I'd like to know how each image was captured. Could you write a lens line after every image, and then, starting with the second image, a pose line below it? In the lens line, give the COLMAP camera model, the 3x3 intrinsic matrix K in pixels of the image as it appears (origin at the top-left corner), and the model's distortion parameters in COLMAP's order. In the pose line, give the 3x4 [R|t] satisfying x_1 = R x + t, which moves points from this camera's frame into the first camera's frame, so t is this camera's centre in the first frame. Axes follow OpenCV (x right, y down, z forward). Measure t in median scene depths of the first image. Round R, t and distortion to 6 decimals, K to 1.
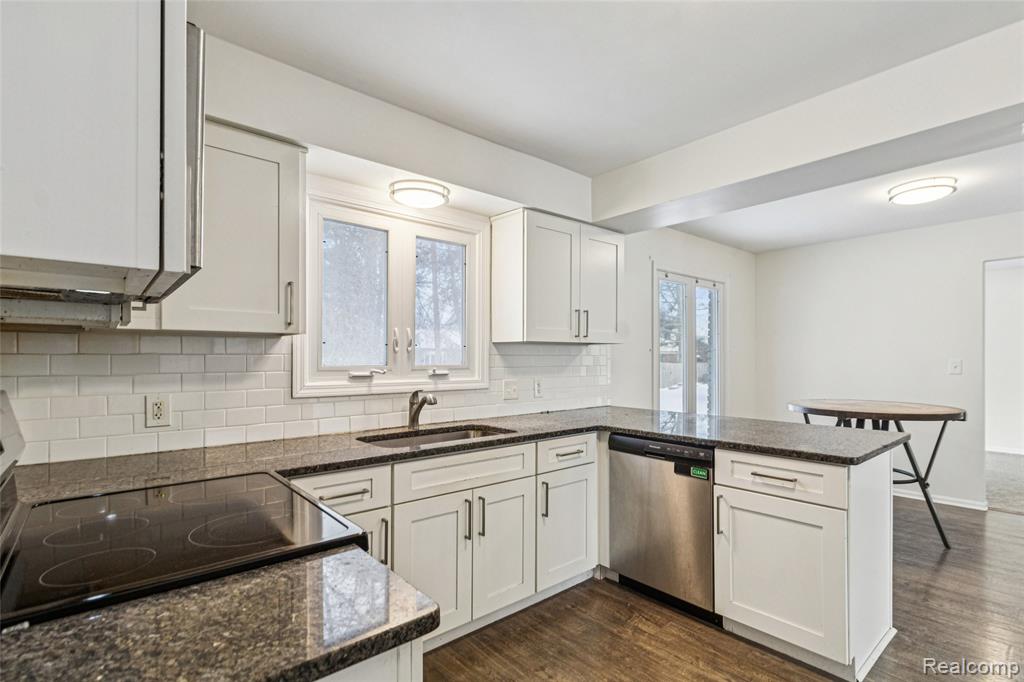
lens RADIAL K [[480.7, 0, 523.0], [0, 480.7, 366.4], [0, 0, 1]] dist [0.004906, -0.000648]
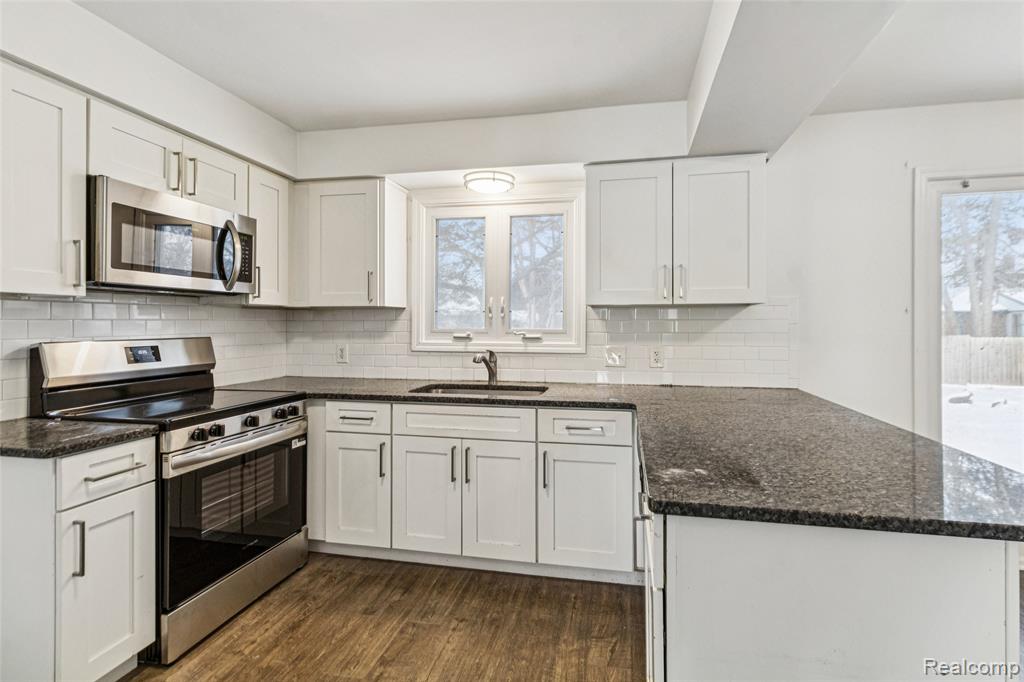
lens RADIAL K [[480.7, 0, 536.7], [0, 480.7, 322.3], [0, 0, 1]] dist [0.004906, -0.000648]
pose [[0.608517, 0.000750, -0.793540, 0.787296], [-0.013942, 0.999855, -0.009746, -0.008959], [0.793418, 0.016994, 0.608440, 0.391412]]
